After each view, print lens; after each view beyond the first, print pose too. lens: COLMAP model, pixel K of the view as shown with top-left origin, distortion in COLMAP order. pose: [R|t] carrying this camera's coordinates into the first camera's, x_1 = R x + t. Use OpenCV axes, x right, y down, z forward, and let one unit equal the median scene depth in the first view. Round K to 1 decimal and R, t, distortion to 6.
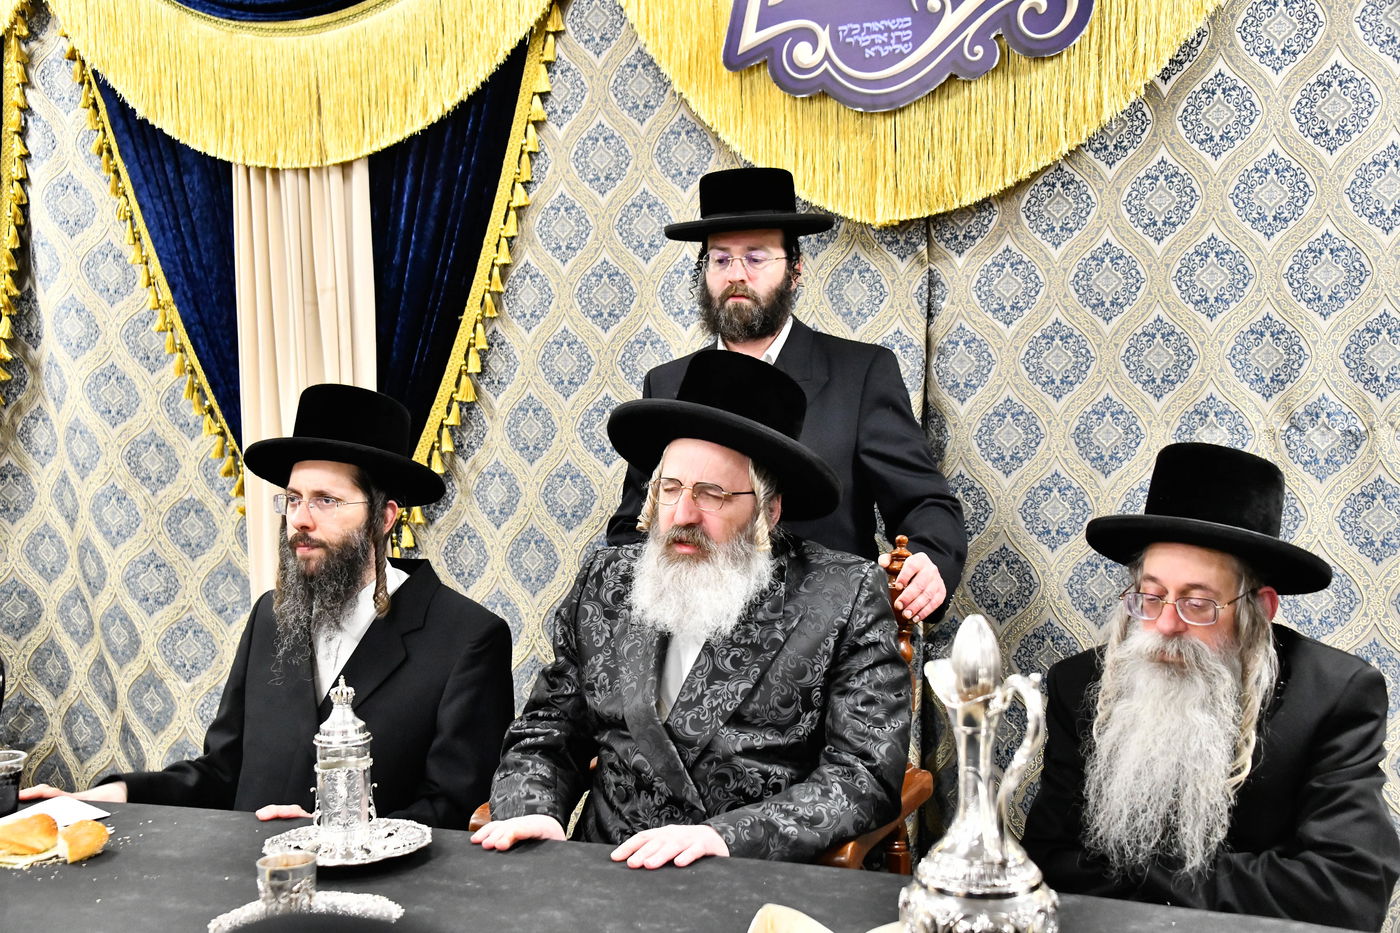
lens RADIAL K [[1841.5, 0, 700.0], [0, 1841.5, 466.5], [0, 0, 1]] dist [0.151901, 0.341516]
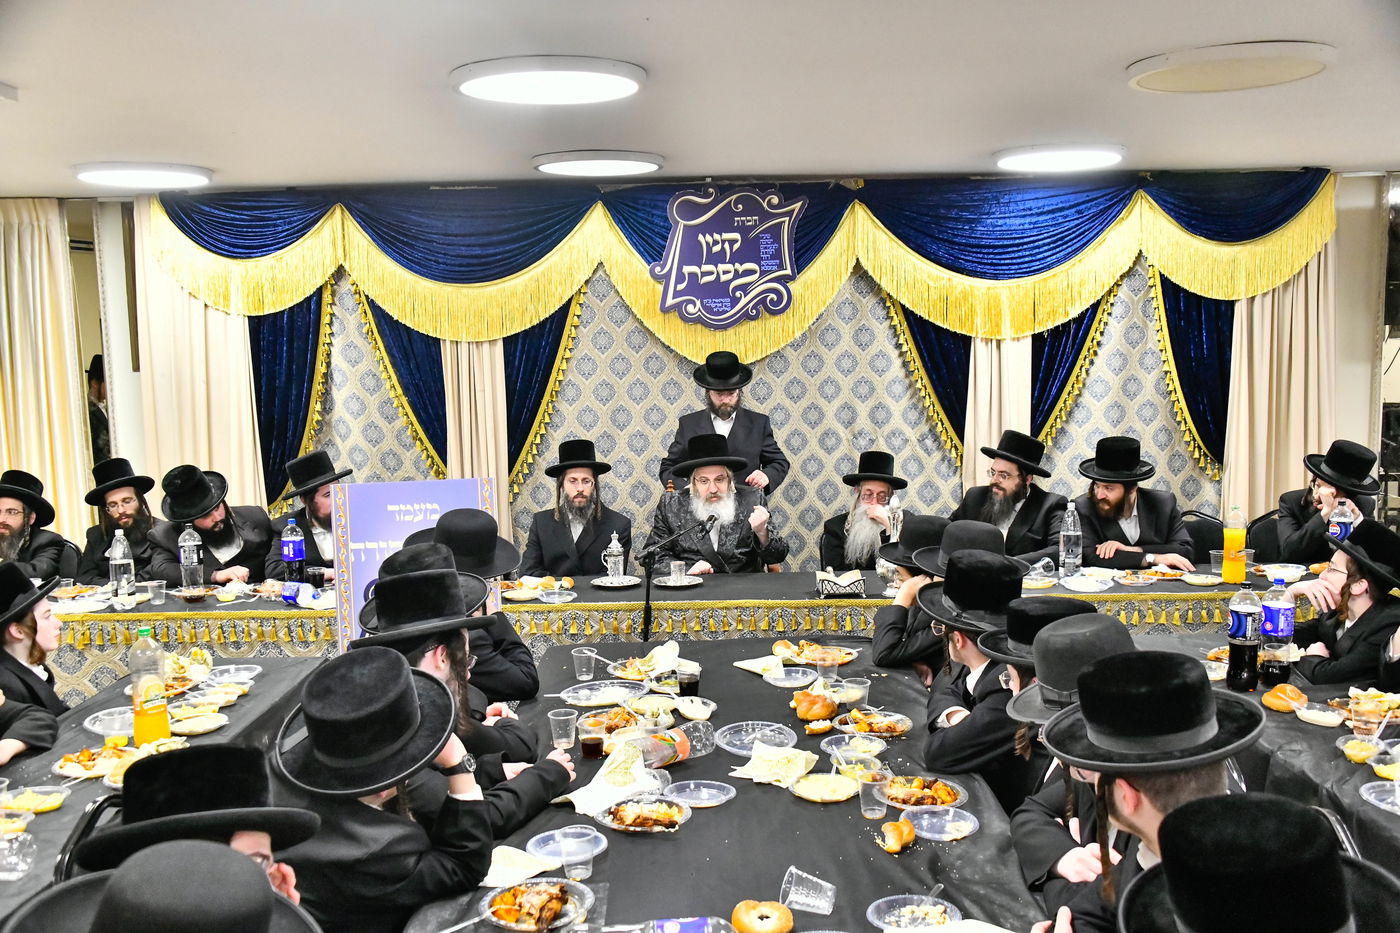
lens RADIAL K [[1262.0, 0, 700.0], [0, 1262.0, 489.3], [0, 0, 1]] dist [-0.065169, -0.001498]
pose [[0.919252, -0.046771, 0.390882, -0.628700], [0.028222, 0.998192, 0.053069, -0.046163], [-0.392657, -0.037752, 0.918910, -0.698153]]
